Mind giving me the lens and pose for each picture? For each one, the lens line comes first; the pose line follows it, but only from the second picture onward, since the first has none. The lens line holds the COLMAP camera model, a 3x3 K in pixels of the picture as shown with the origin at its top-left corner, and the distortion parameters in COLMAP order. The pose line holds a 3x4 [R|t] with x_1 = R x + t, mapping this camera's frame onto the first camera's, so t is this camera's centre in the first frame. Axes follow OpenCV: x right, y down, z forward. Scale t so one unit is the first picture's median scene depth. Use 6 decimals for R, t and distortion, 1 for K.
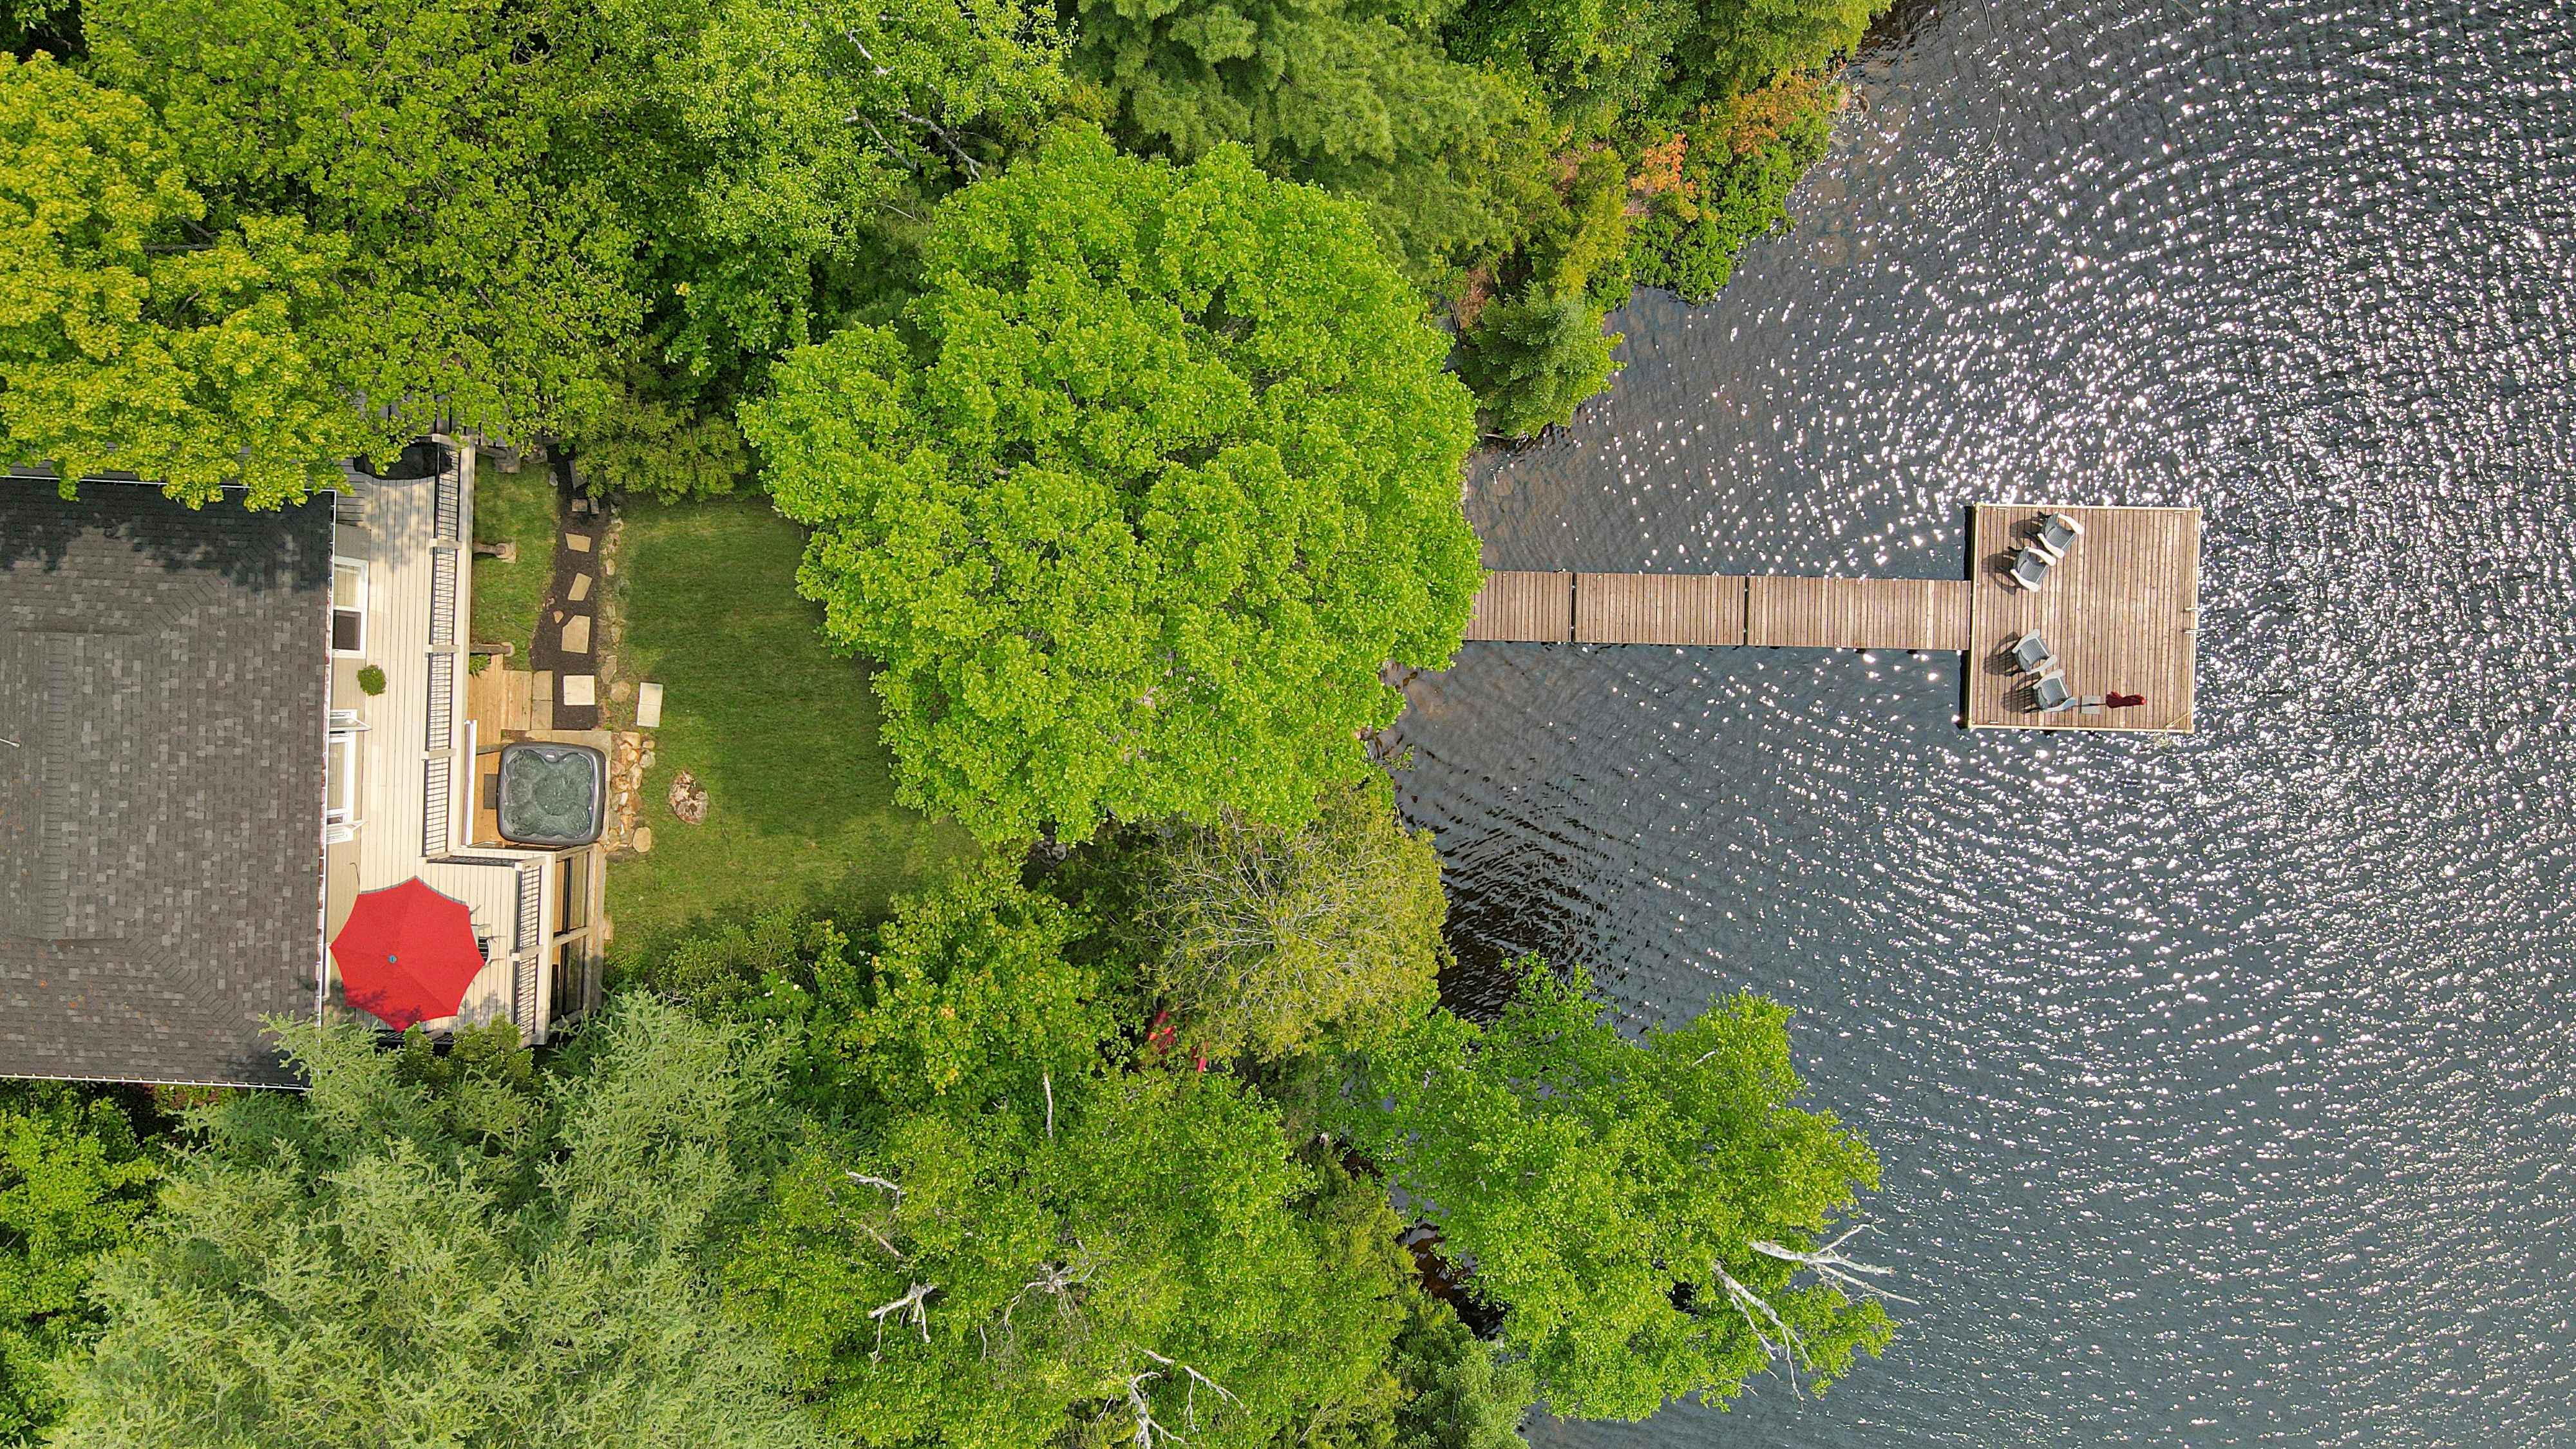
lens RADIAL K [[1951.1, 0, 1292.3], [0, 1951.1, 787.4], [0, 0, 1]] dist [0.037377, 0.002103]
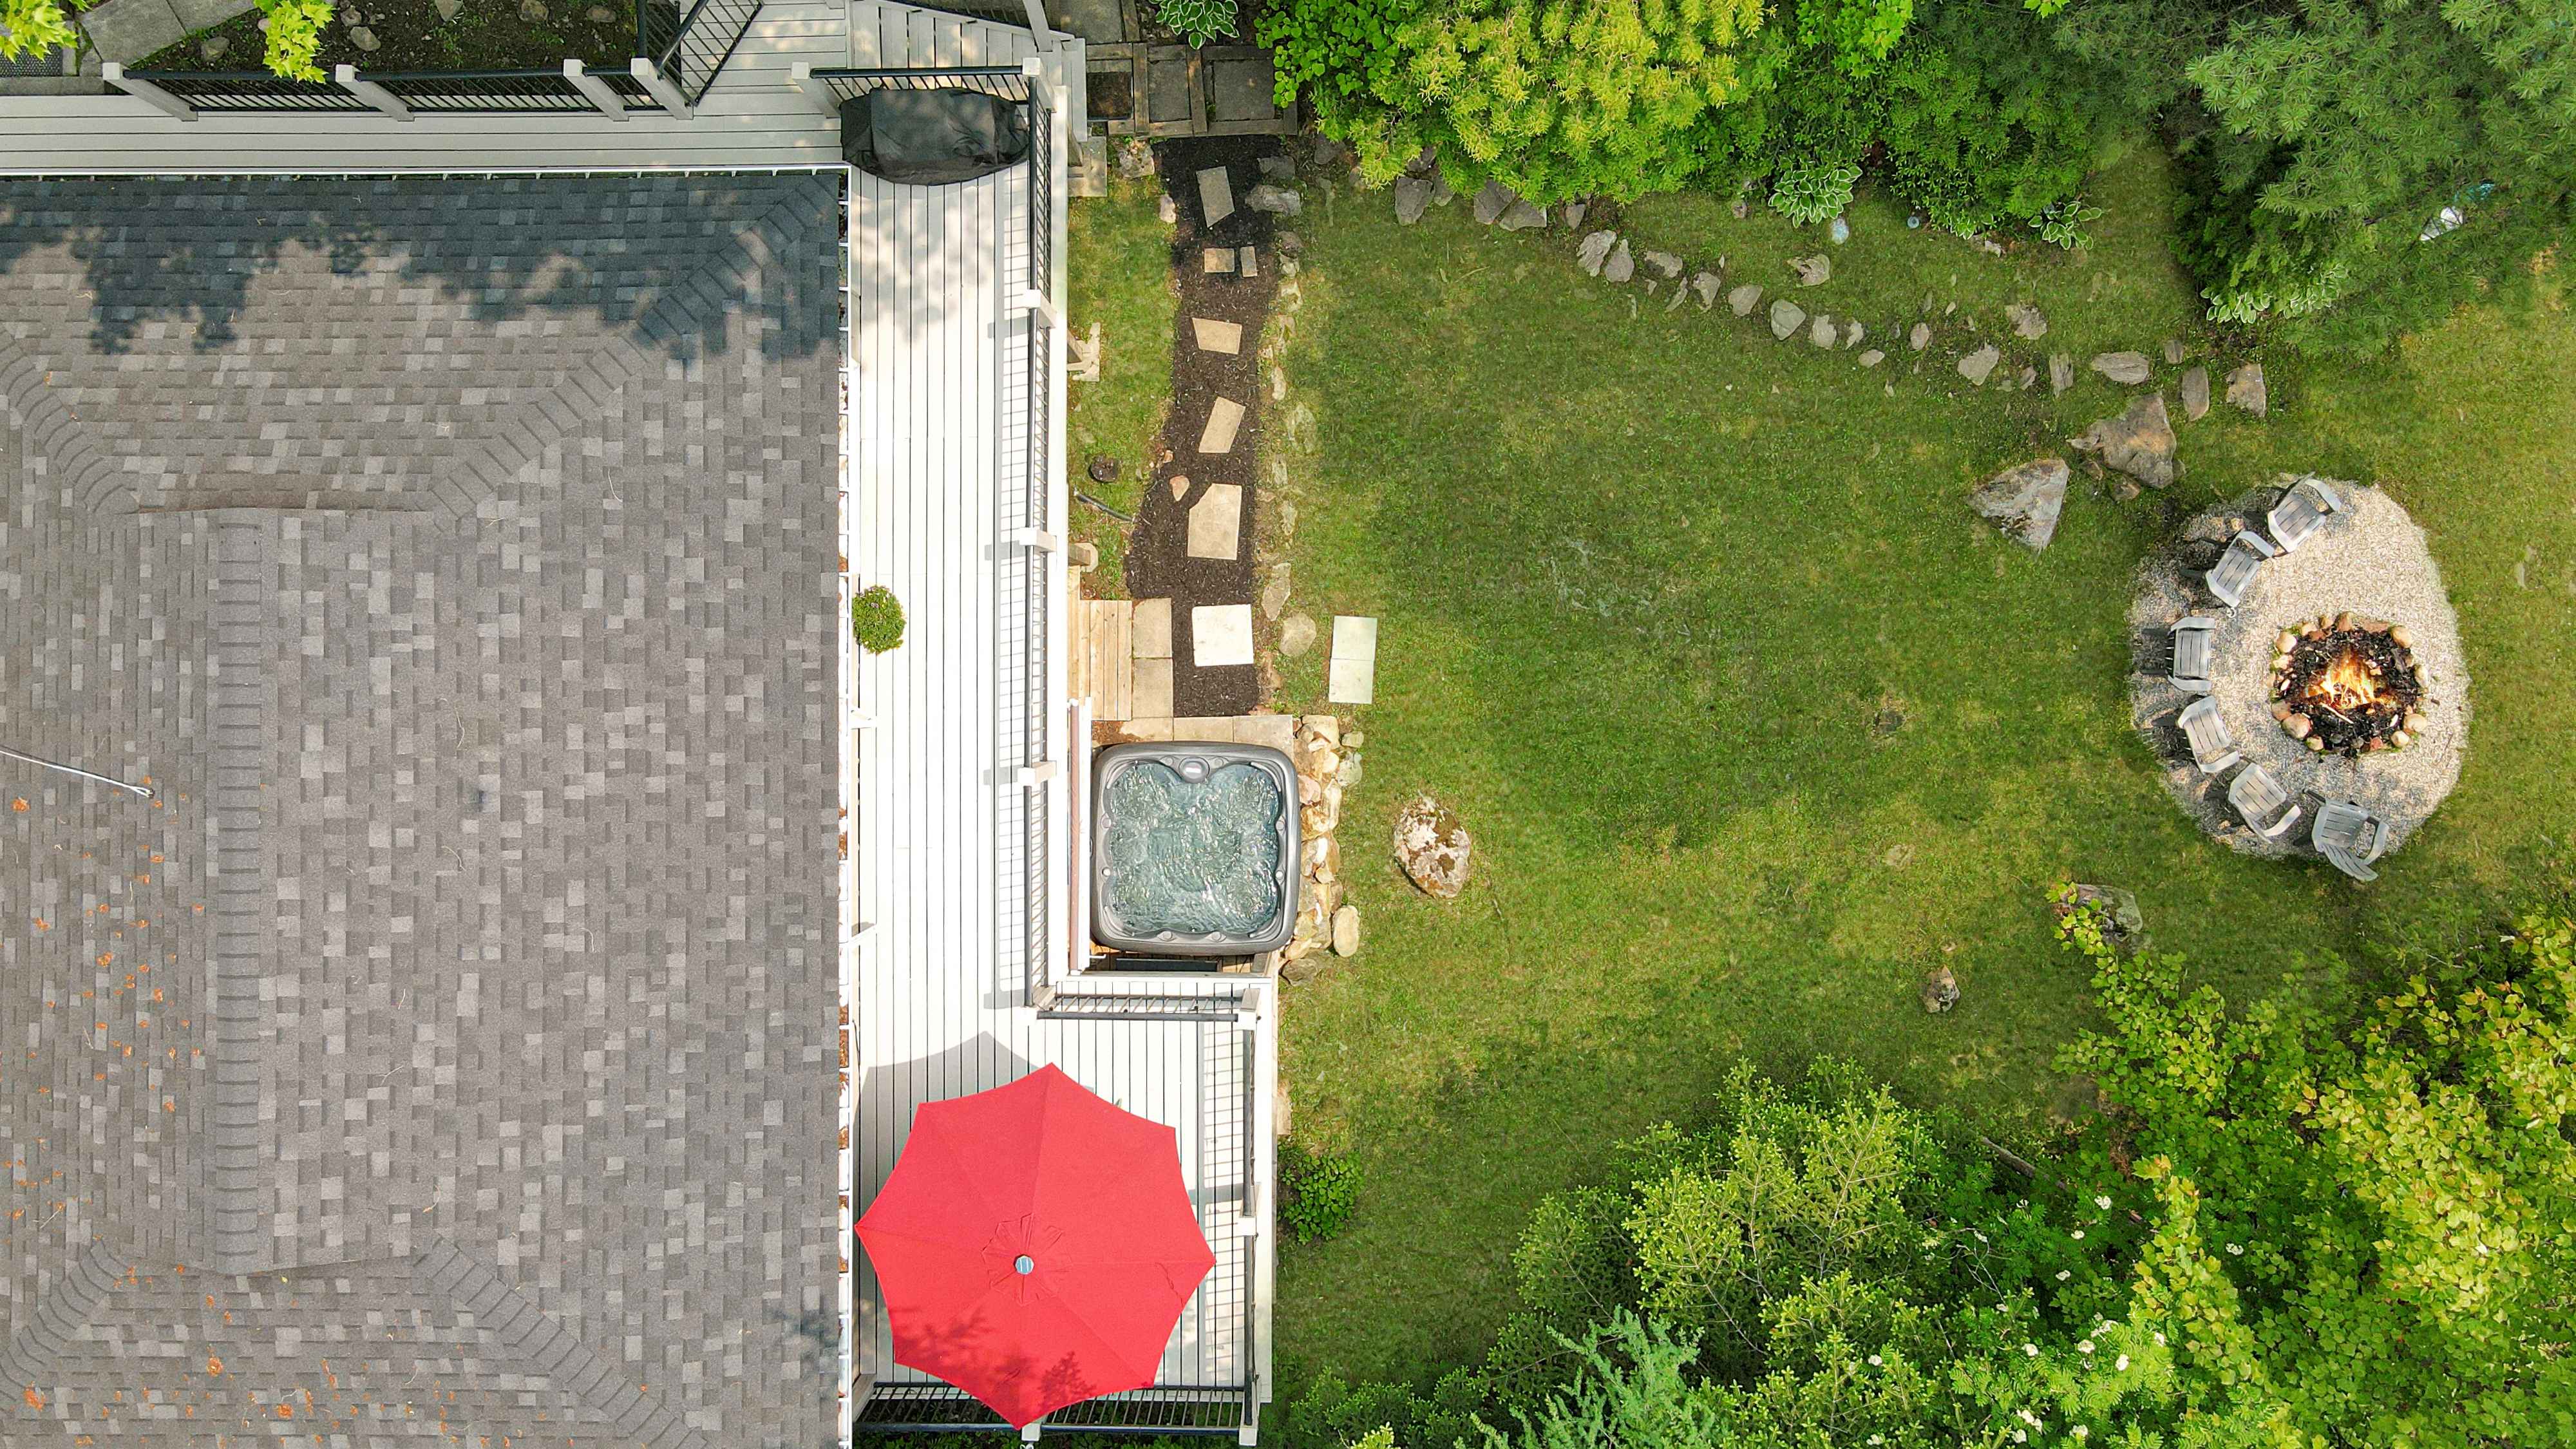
lens RADIAL K [[1946.2, 0, 1288.0], [0, 1946.2, 724.5], [0, 0, 1]] dist [0.009243, 0.010293]
pose [[0.999118, -0.041884, -0.002958, -0.397918], [0.041764, 0.998586, -0.032887, -0.011673], [0.004331, 0.032734, 0.999455, 0.585883]]
